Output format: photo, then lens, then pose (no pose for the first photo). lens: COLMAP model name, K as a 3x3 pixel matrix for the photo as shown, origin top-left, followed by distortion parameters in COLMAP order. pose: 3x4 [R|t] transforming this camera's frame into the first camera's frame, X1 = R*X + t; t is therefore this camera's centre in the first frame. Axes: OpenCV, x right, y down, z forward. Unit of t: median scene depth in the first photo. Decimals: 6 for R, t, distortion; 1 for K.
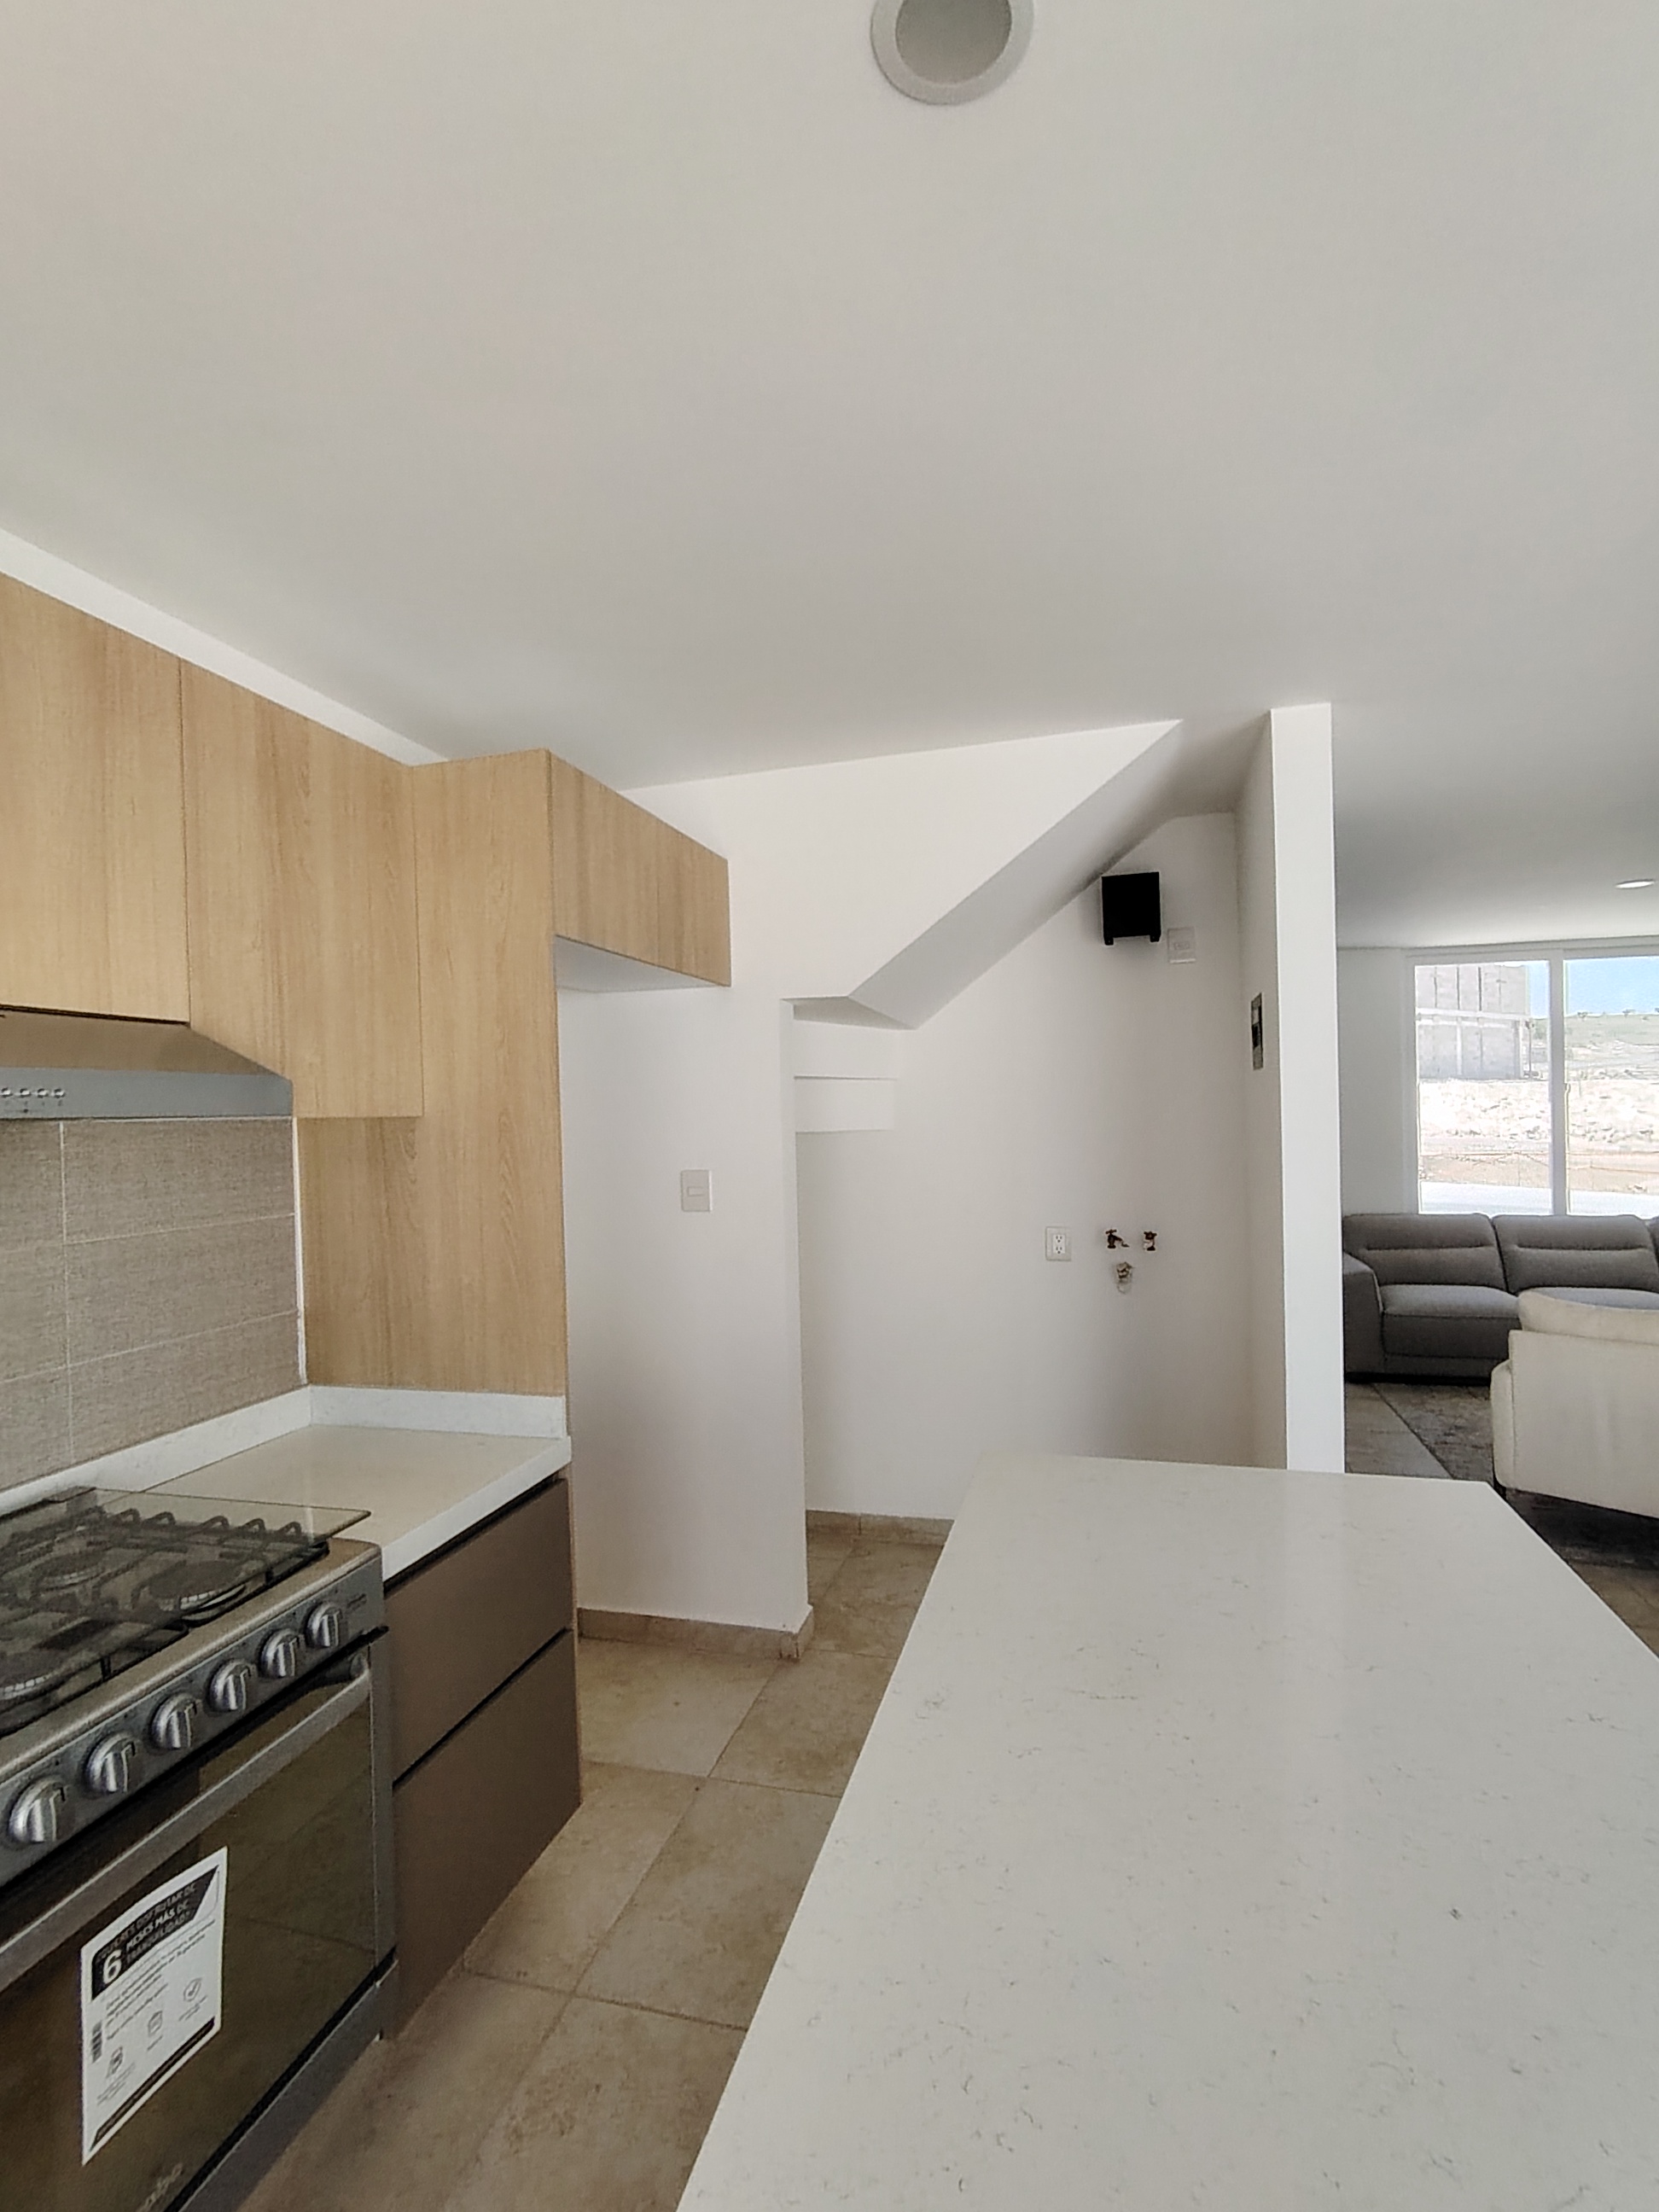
lens RADIAL K [[1071.9, 0, 827.1], [0, 1071.9, 1119.0], [0, 0, 1]] dist [-0.004363, -0.000297]
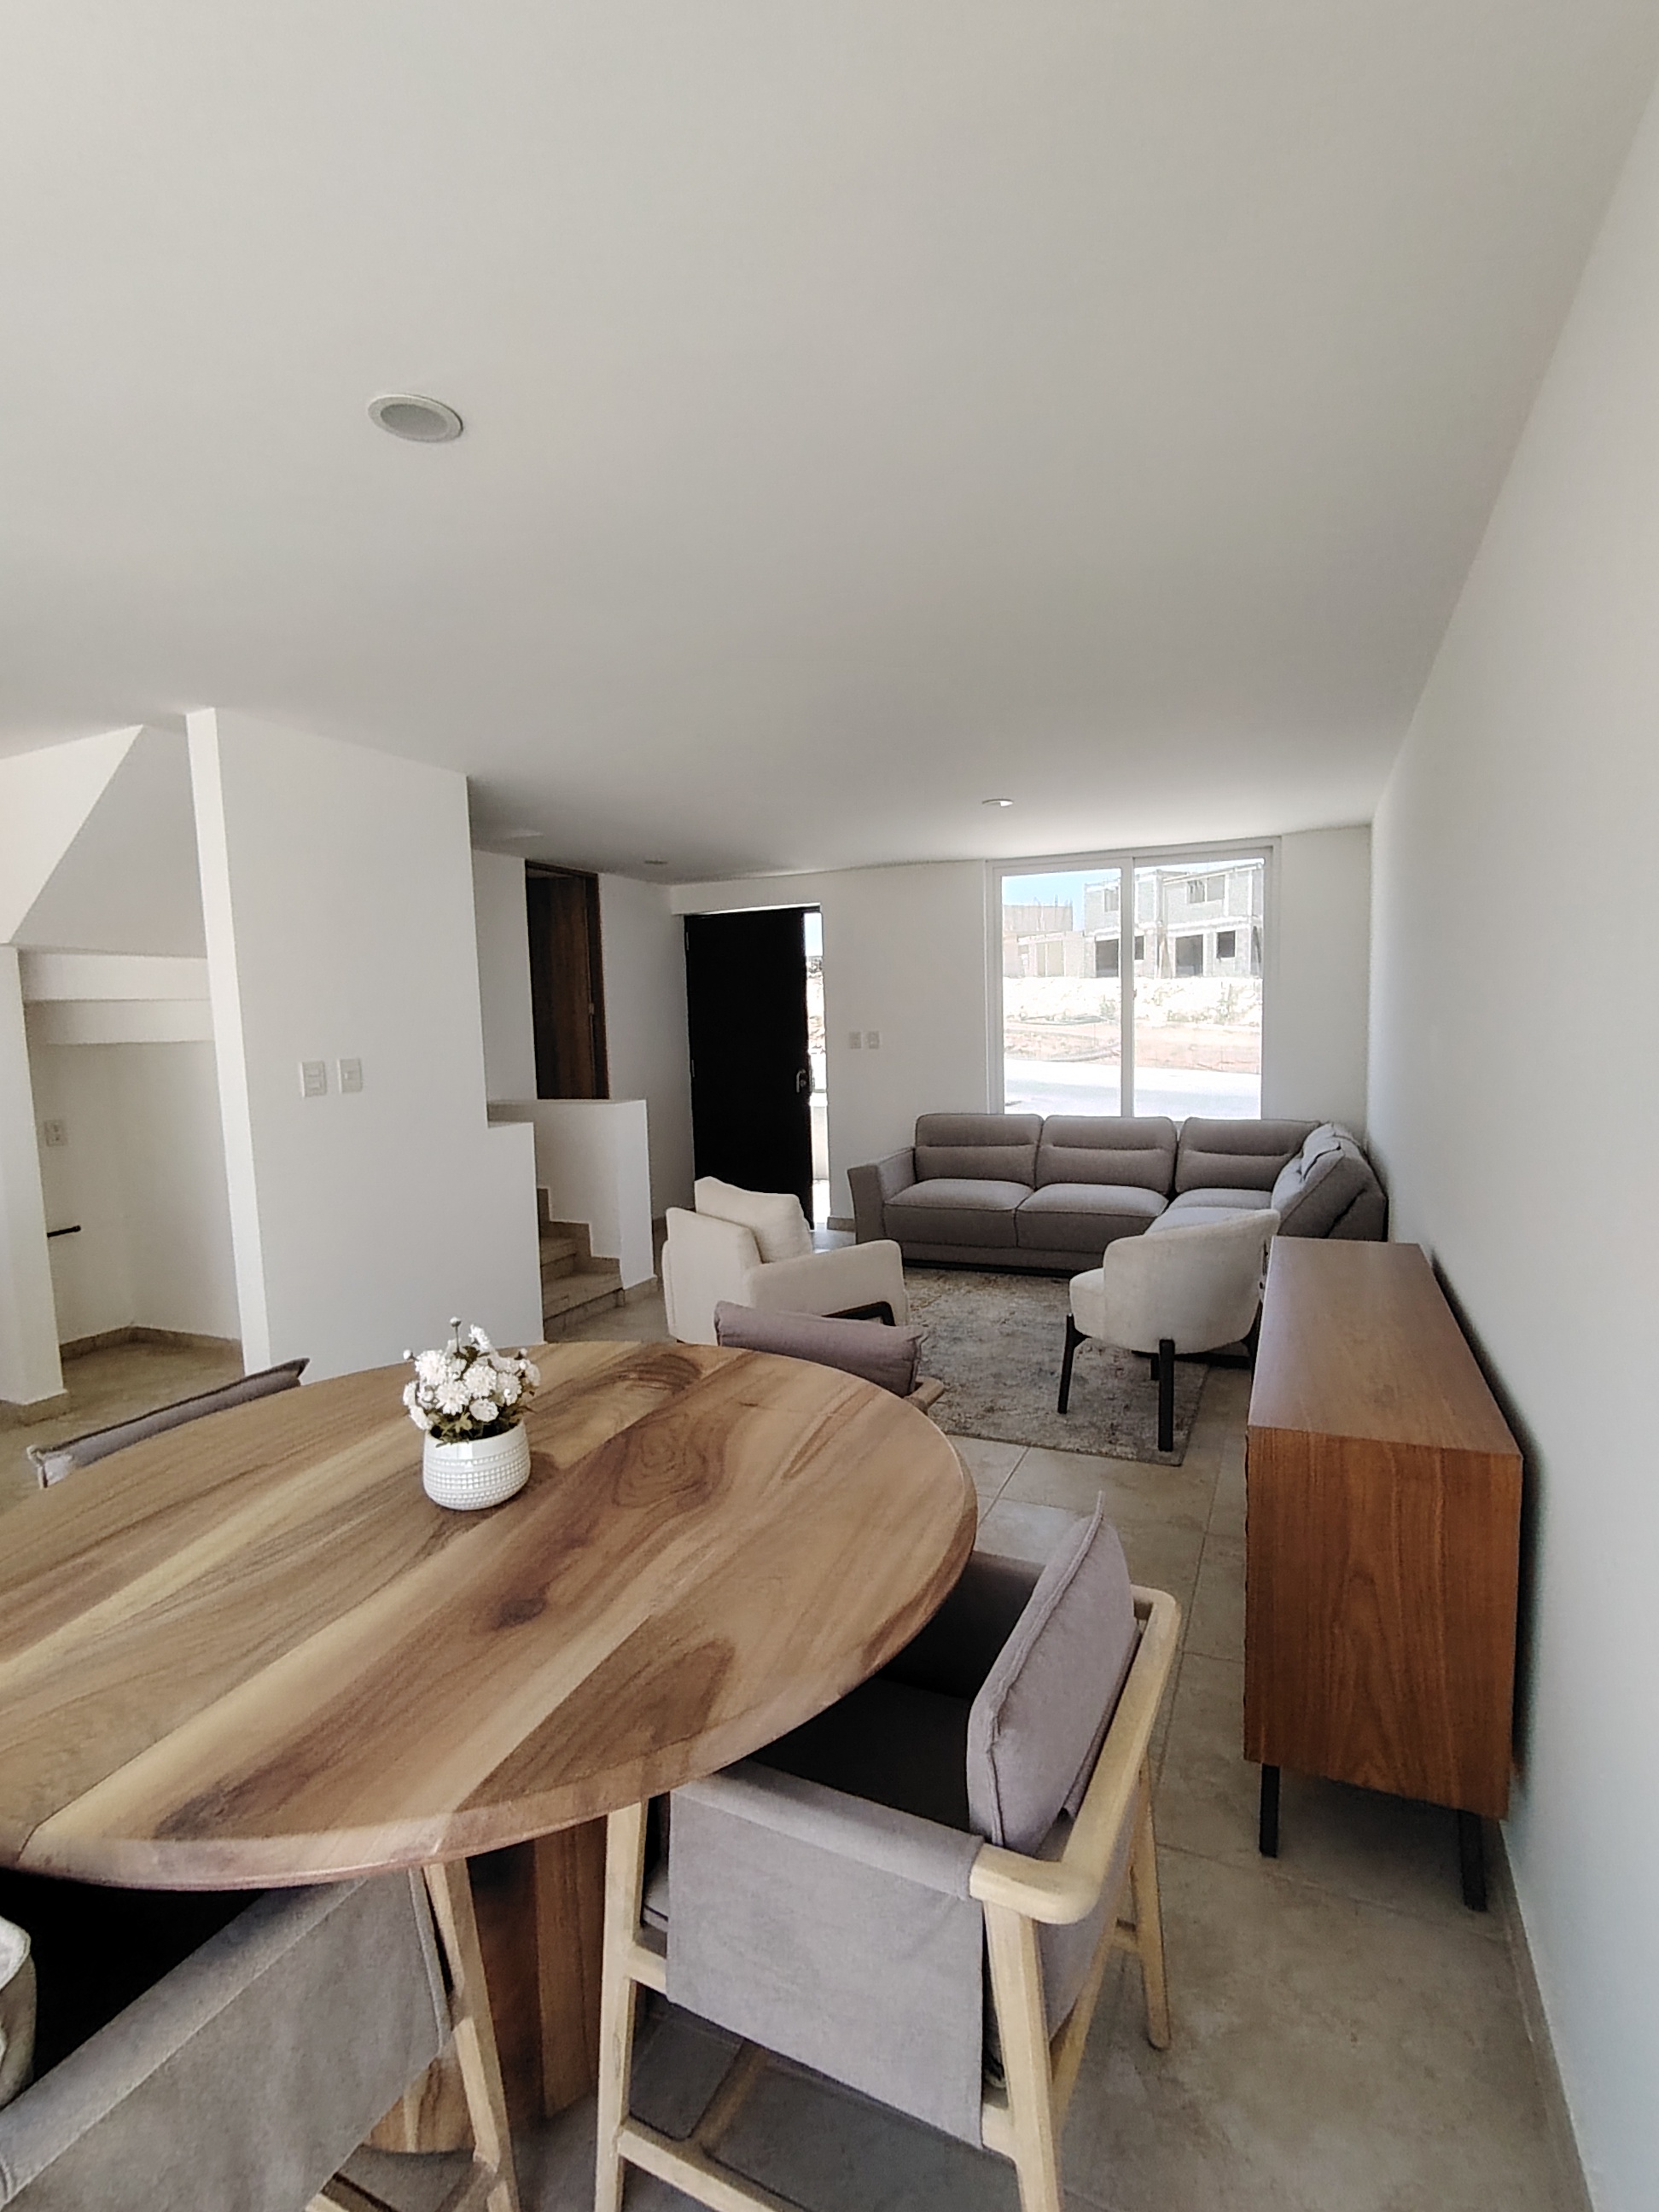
lens RADIAL K [[1071.9, 0, 827.1], [0, 1071.9, 1119.0], [0, 0, 1]] dist [-0.004363, -0.000297]
pose [[0.986420, 0.008313, -0.164033, 0.575662], [0.006665, 0.995870, 0.090548, -0.004368], [0.164108, -0.090412, 0.982290, -0.075280]]
